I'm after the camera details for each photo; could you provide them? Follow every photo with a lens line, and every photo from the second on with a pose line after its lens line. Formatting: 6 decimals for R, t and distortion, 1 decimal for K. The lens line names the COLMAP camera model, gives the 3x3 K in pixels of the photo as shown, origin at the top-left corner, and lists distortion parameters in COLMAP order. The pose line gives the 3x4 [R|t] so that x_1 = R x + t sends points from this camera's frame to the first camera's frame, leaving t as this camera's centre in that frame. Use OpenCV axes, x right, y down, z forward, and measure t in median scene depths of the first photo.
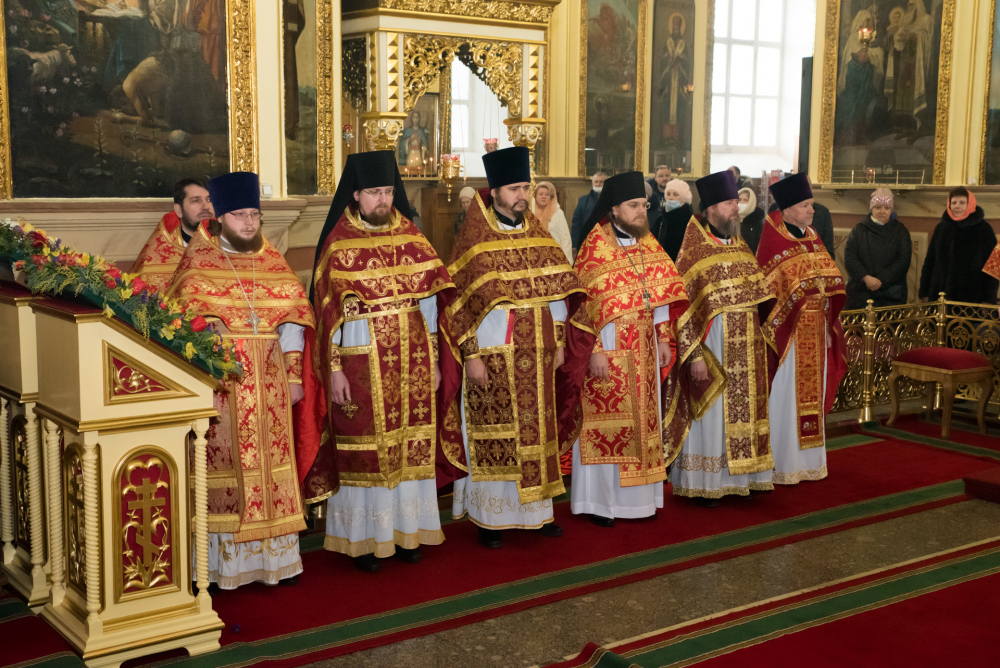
lens RADIAL K [[1272.1, 0, 497.9], [0, 1272.1, 323.5], [0, 0, 1]] dist [0.047830, 0.057165]
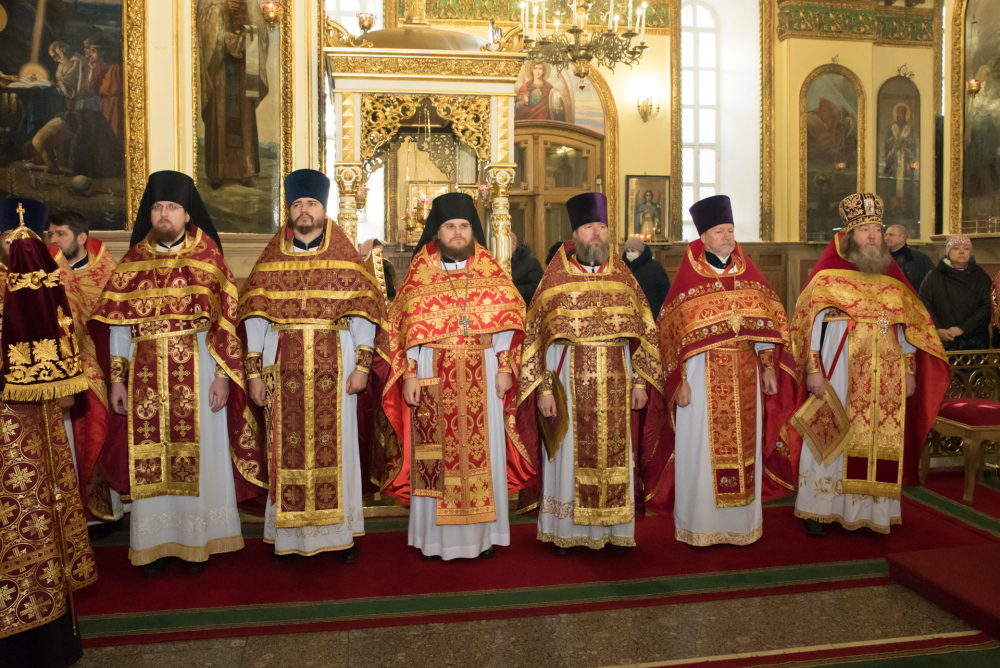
lens RADIAL K [[864.6, 0, 492.4], [0, 864.6, 291.0], [0, 0, 1]] dist [-0.119811, 0.133063]
pose [[0.892946, 0.005334, -0.450132, 0.370982], [-0.042109, 0.996535, -0.071724, -0.000693], [0.448190, 0.083001, 0.890077, 0.377601]]
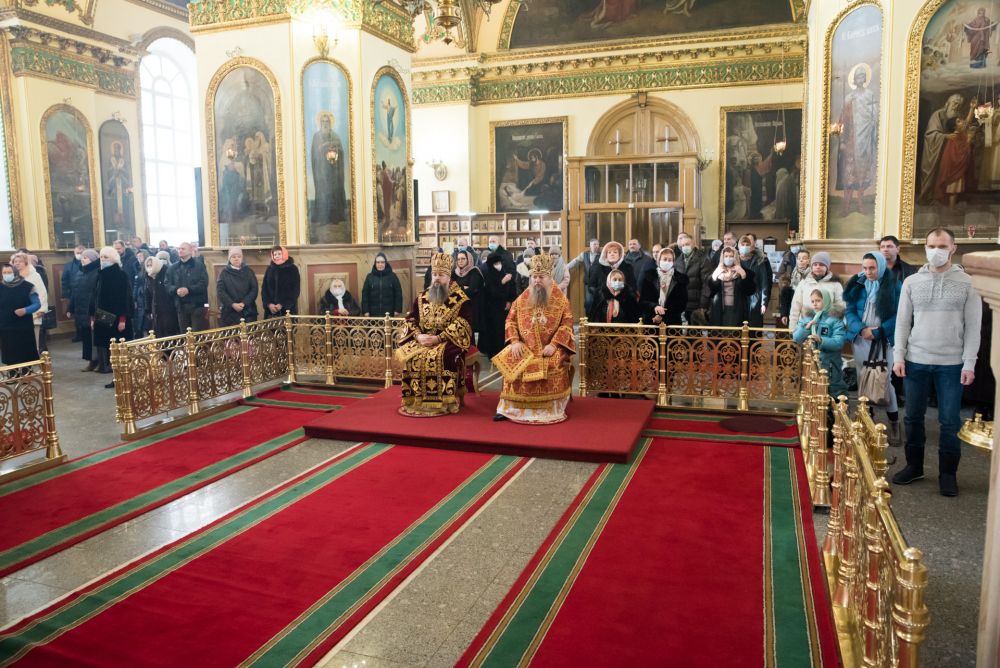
lens RADIAL K [[728.8, 0, 503.0], [0, 728.8, 330.2], [0, 0, 1]] dist [-0.121742, 0.104275]
pose [[0.827676, -0.091133, 0.553757, 0.083041], [0.090639, 0.995480, 0.028354, -0.000653], [-0.553838, 0.026724, 0.832196, 0.116913]]
